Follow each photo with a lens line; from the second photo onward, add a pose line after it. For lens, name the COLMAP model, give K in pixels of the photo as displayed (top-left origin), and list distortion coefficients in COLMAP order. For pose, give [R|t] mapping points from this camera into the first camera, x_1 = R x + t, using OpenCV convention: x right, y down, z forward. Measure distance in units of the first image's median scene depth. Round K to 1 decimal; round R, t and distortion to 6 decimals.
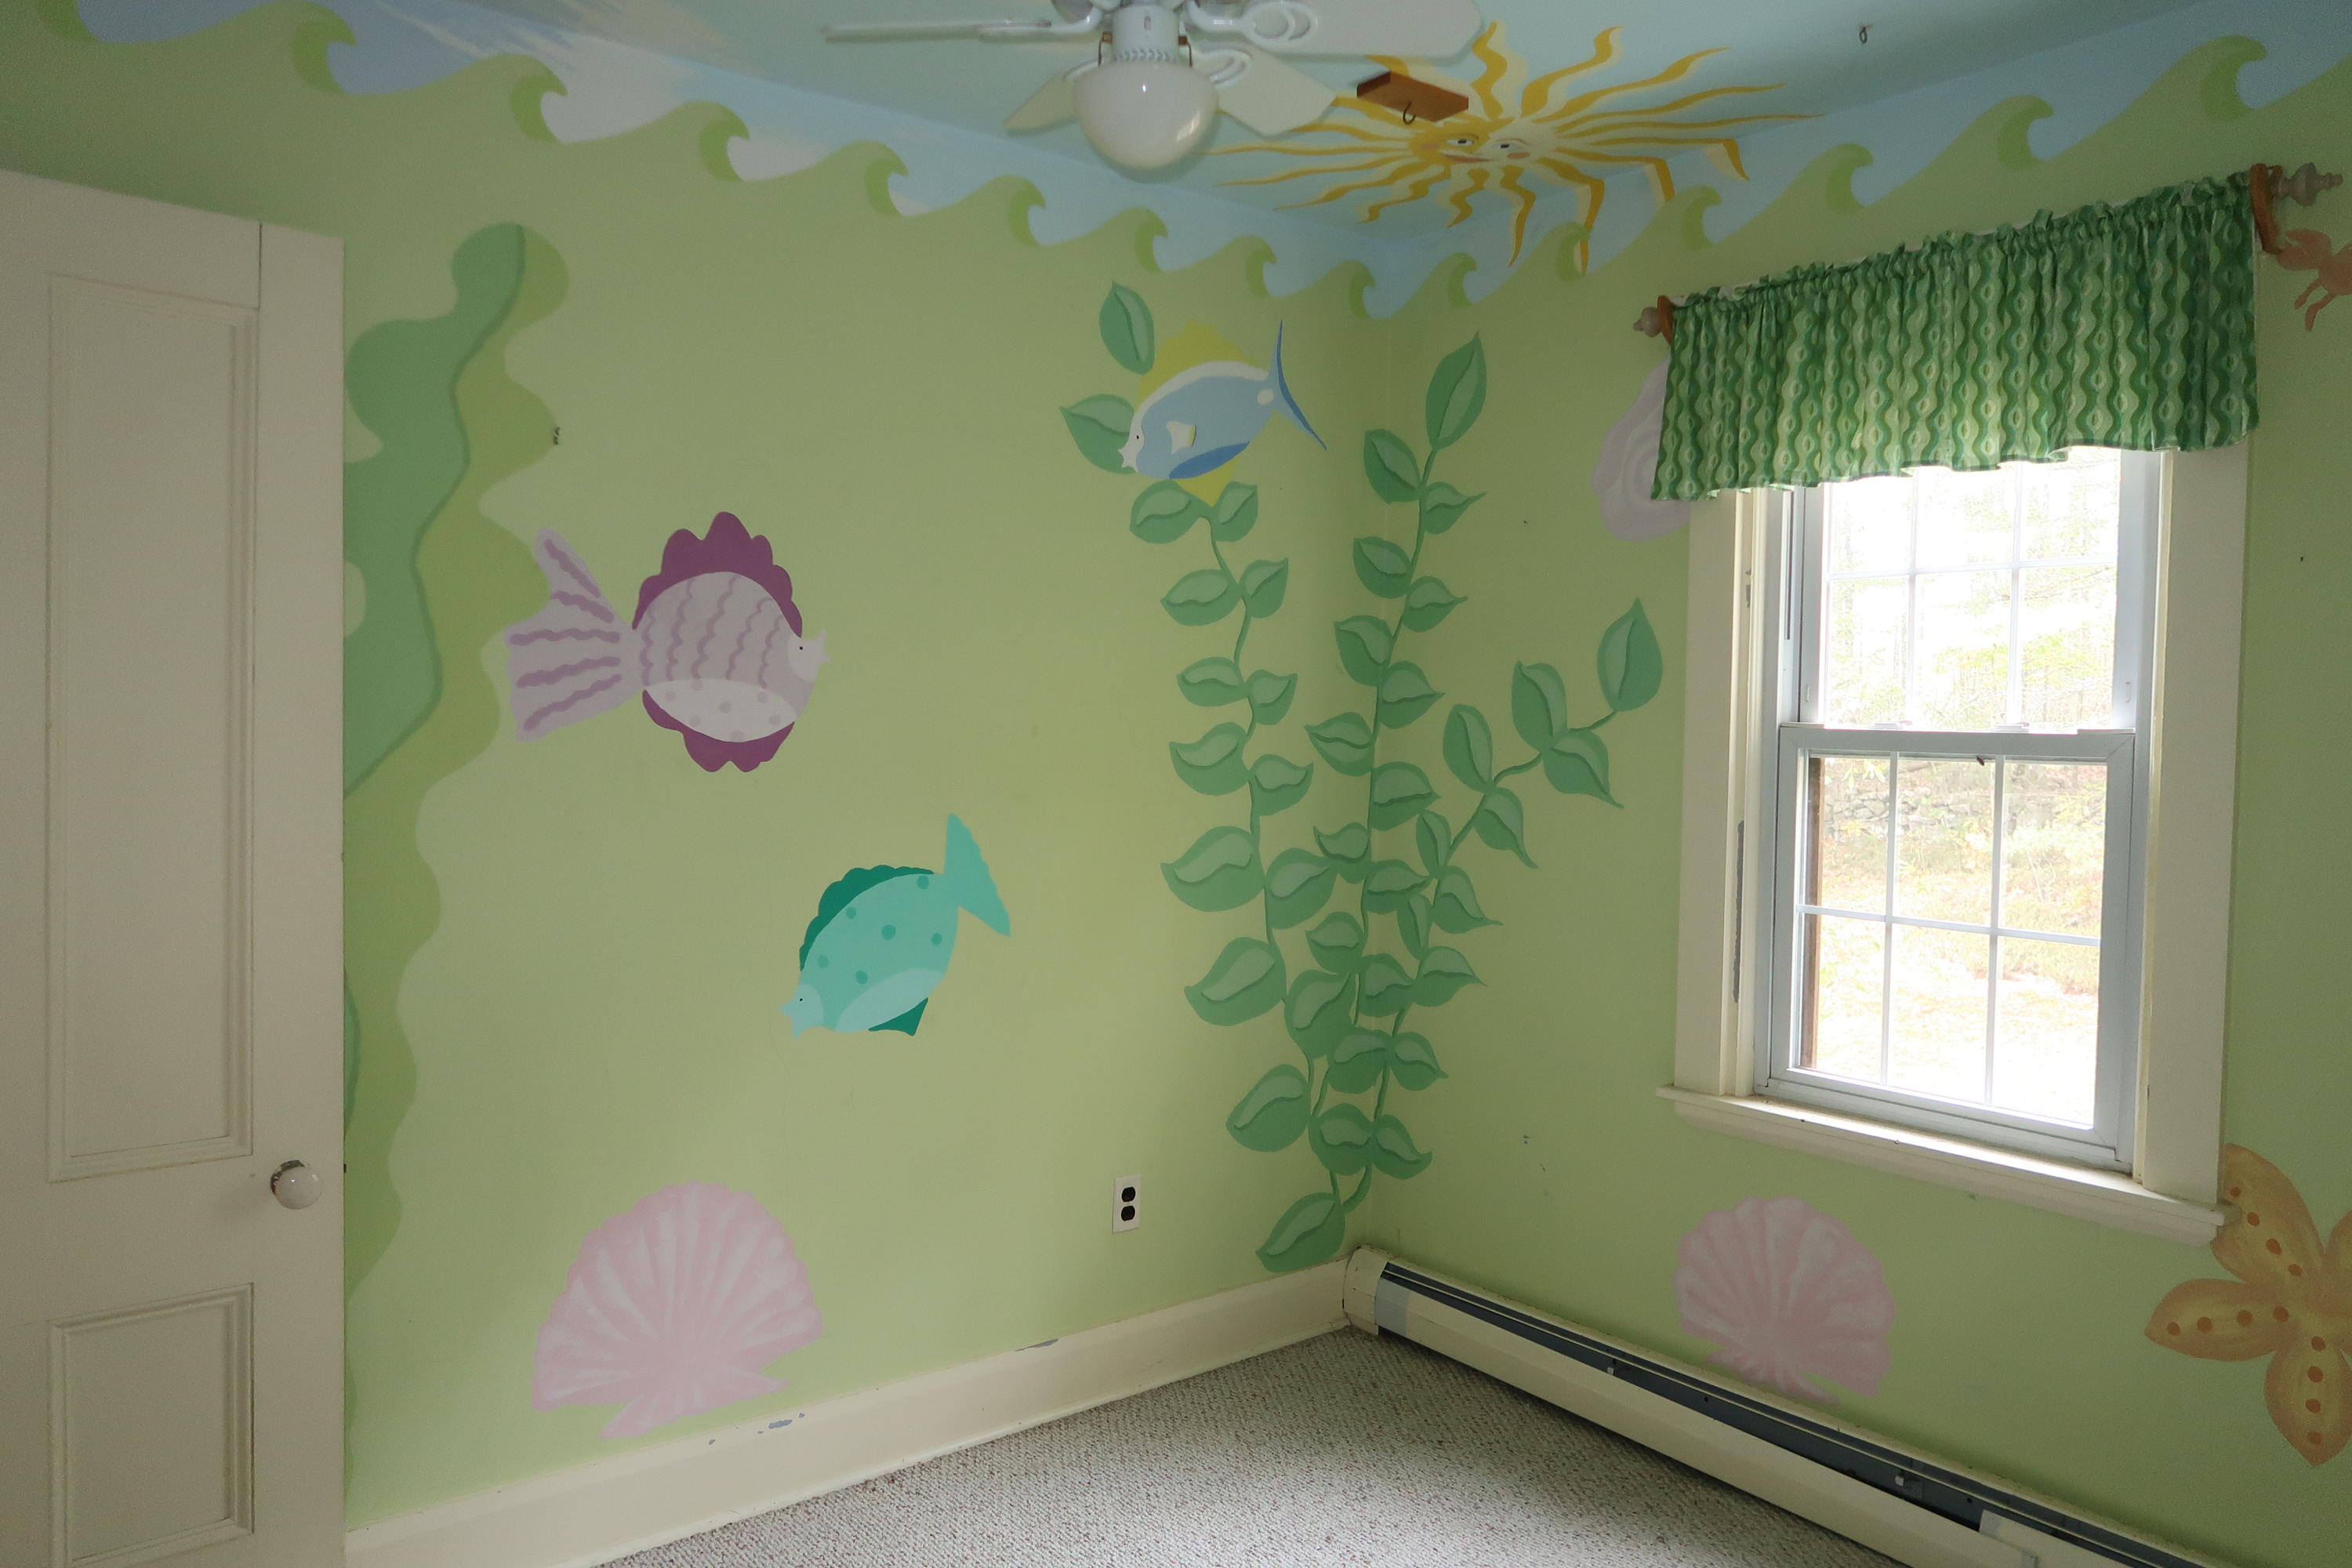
lens RADIAL K [[1602.7, 0, 1158.8], [0, 1602.7, 798.0], [0, 0, 1]] dist [-0.029056, 0.014179]
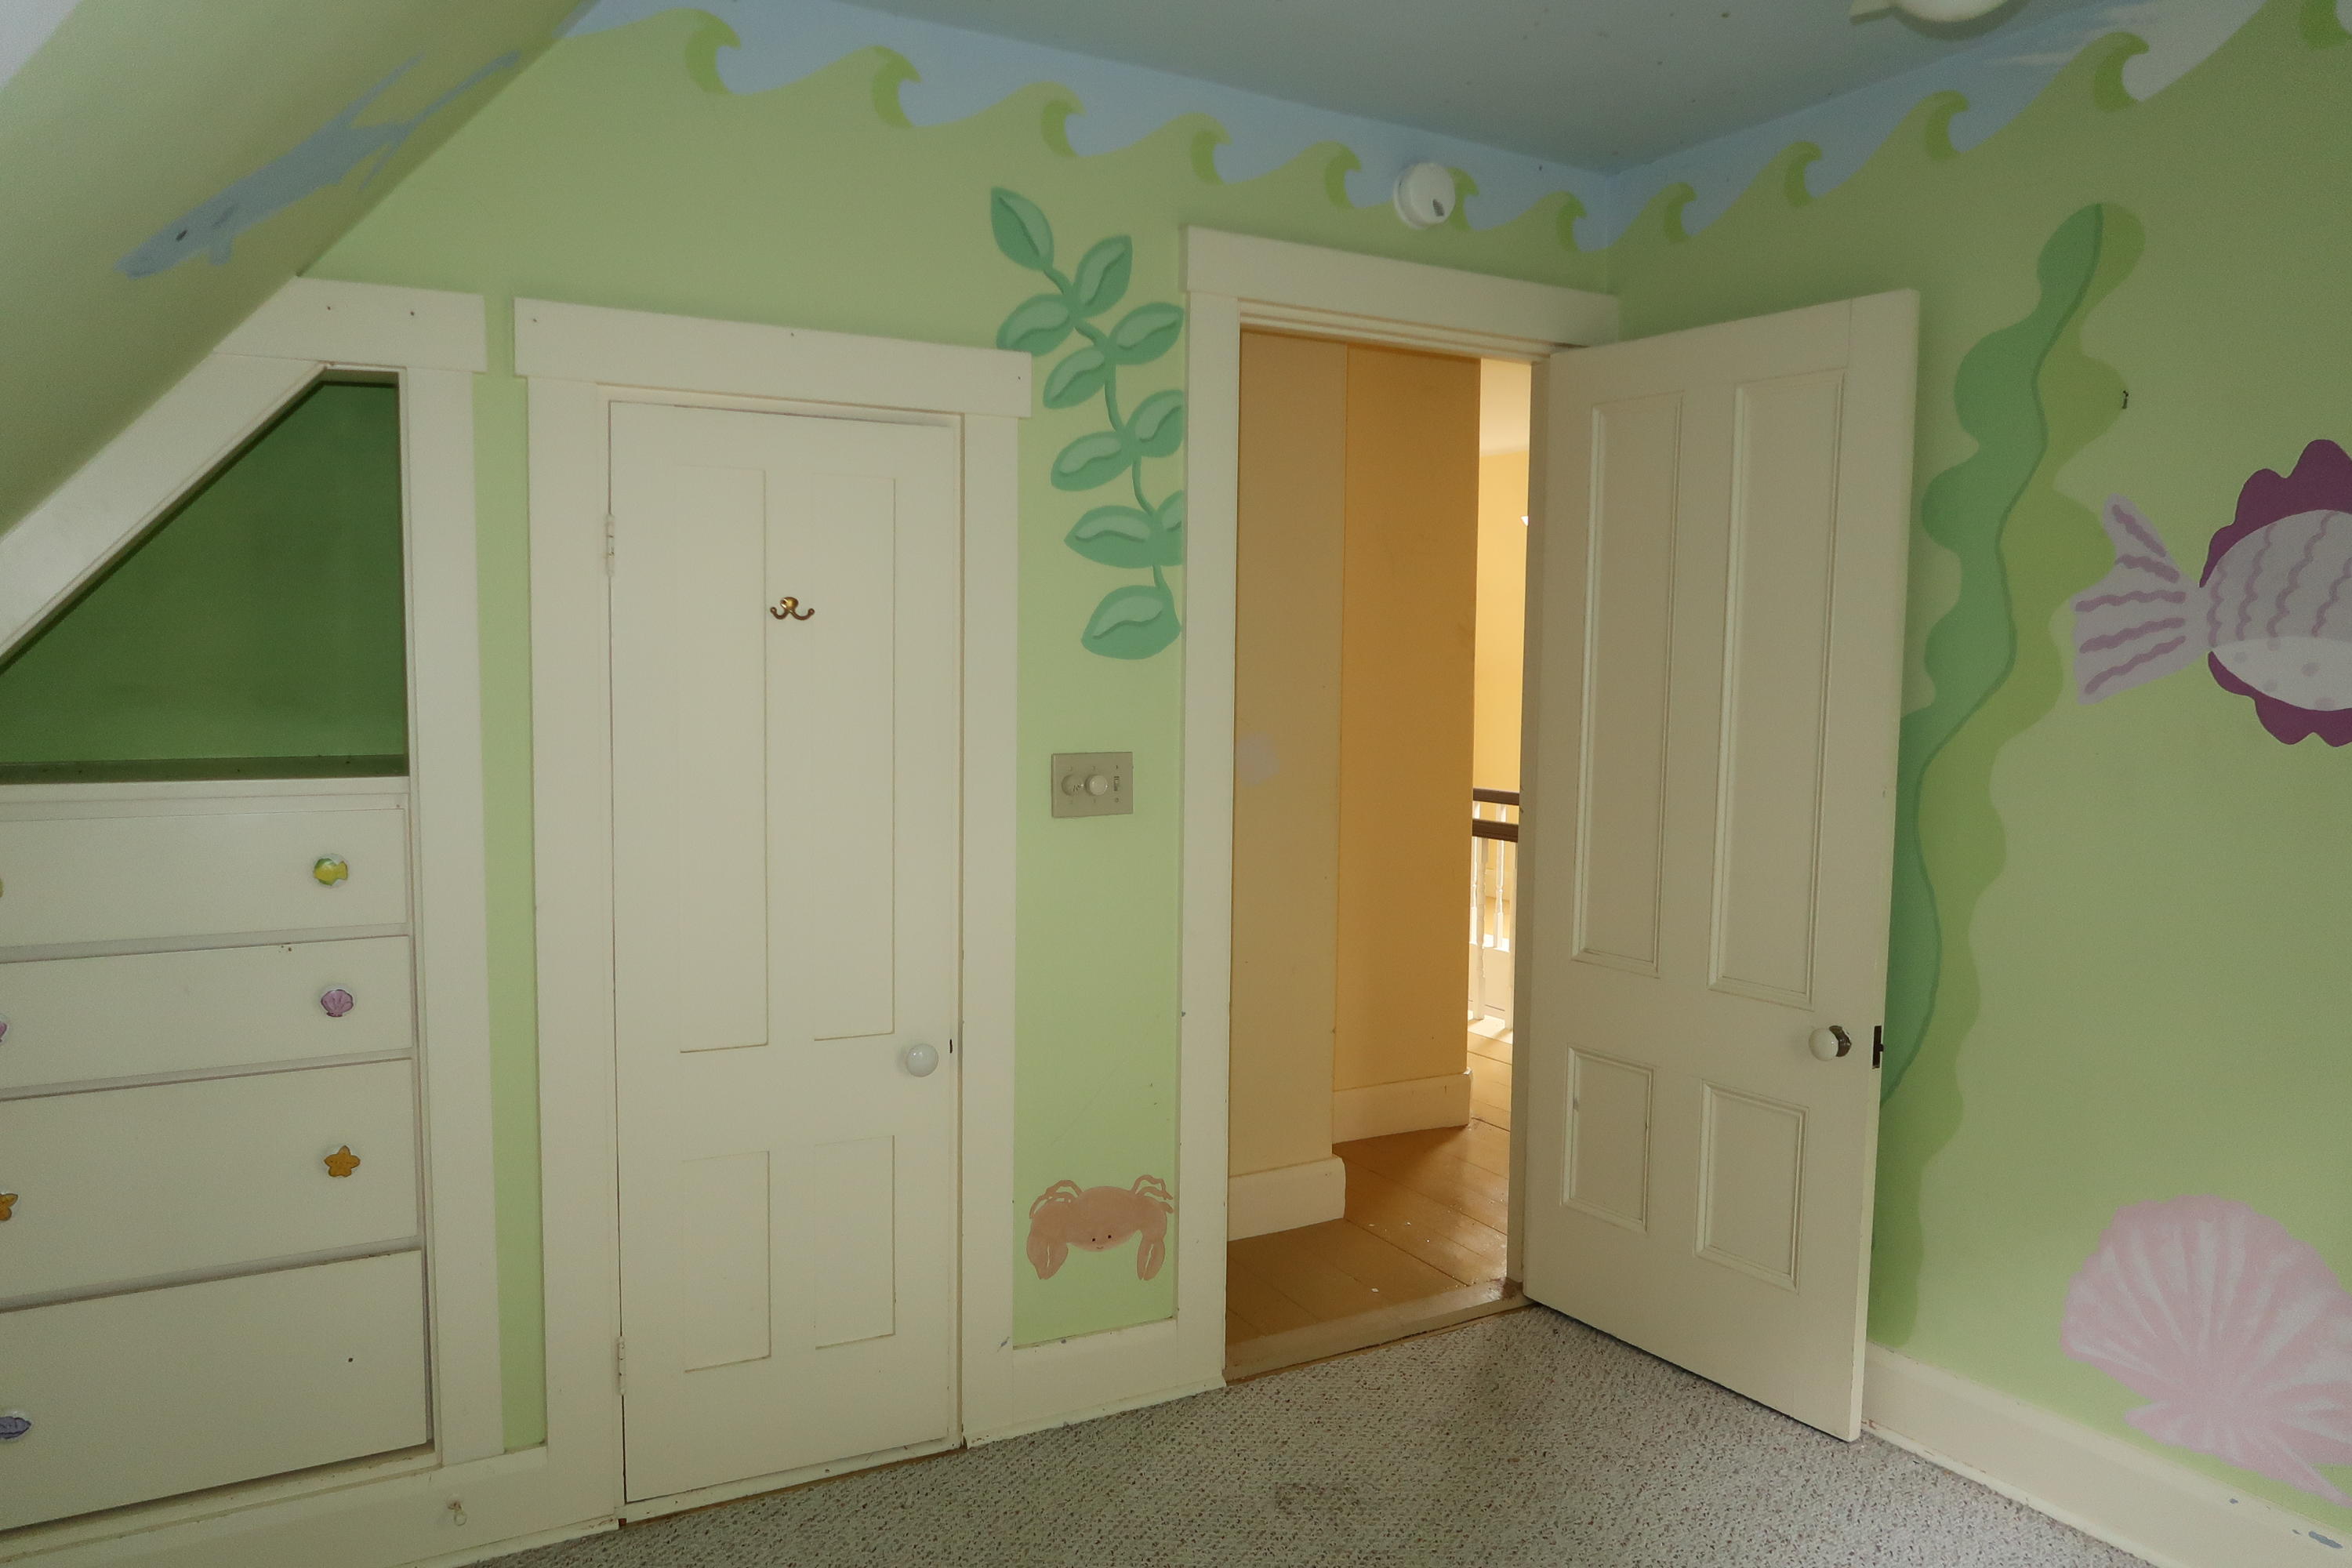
lens RADIAL K [[1602.7, 0, 1176.6], [0, 1602.7, 767.7], [0, 0, 1]] dist [-0.029056, 0.014179]
pose [[-0.133958, 0.050404, -0.989704, 0.685892], [-0.050652, 0.997052, 0.057634, -0.023755], [0.989692, 0.057851, -0.131010, 0.543338]]
